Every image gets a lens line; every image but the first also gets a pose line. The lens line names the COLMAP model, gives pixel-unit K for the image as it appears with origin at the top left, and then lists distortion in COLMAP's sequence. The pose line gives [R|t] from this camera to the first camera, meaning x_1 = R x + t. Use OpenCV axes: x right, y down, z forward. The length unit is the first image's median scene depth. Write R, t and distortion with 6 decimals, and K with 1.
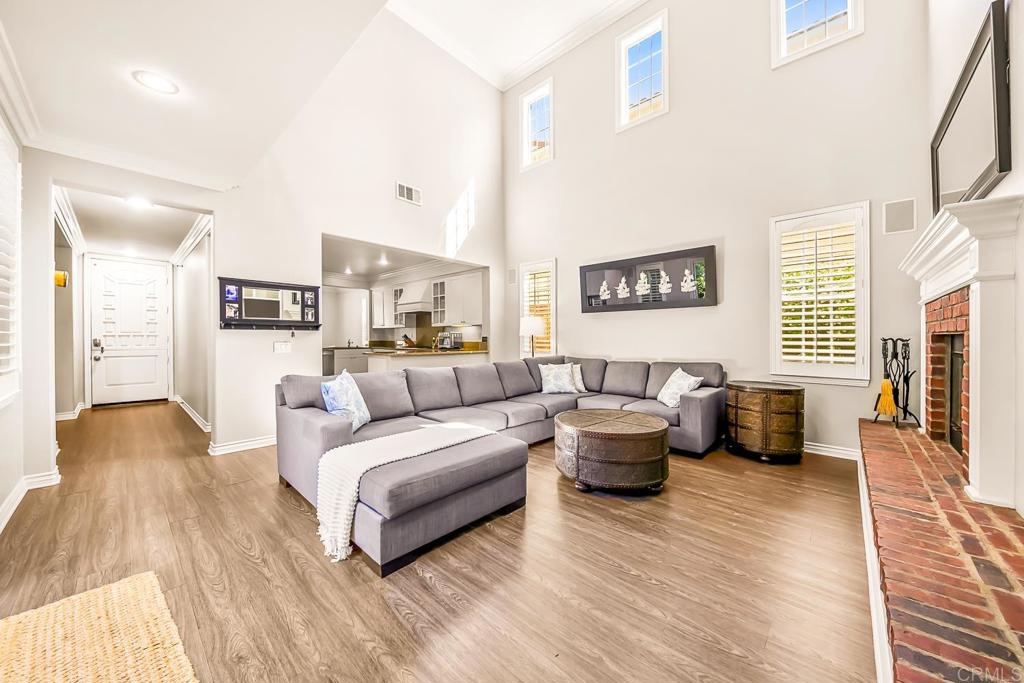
lens RADIAL K [[357.6, 0, 525.0], [0, 357.6, 339.7], [0, 0, 1]] dist [-0.011558, -0.000026]
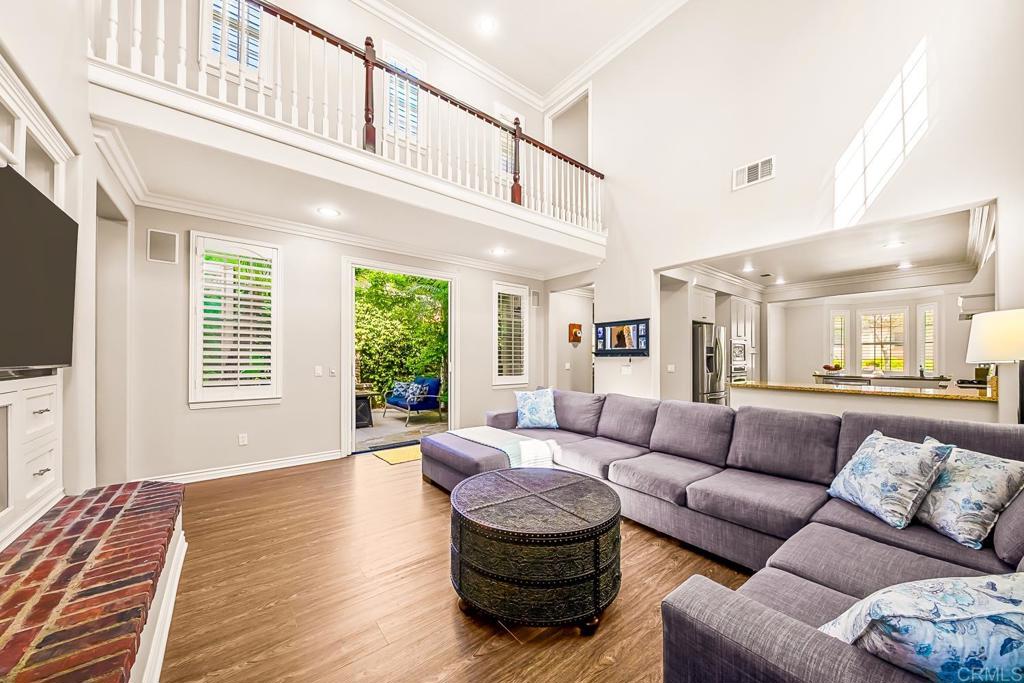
lens RADIAL K [[362.9, 0, 508.1], [0, 362.9, 356.7], [0, 0, 1]] dist [0.001477, -0.000128]
pose [[-0.173946, -0.006159, -0.984736, 0.654232], [-0.003382, 0.999978, -0.005657, -0.016892], [0.984749, 0.002347, -0.173963, 0.762114]]
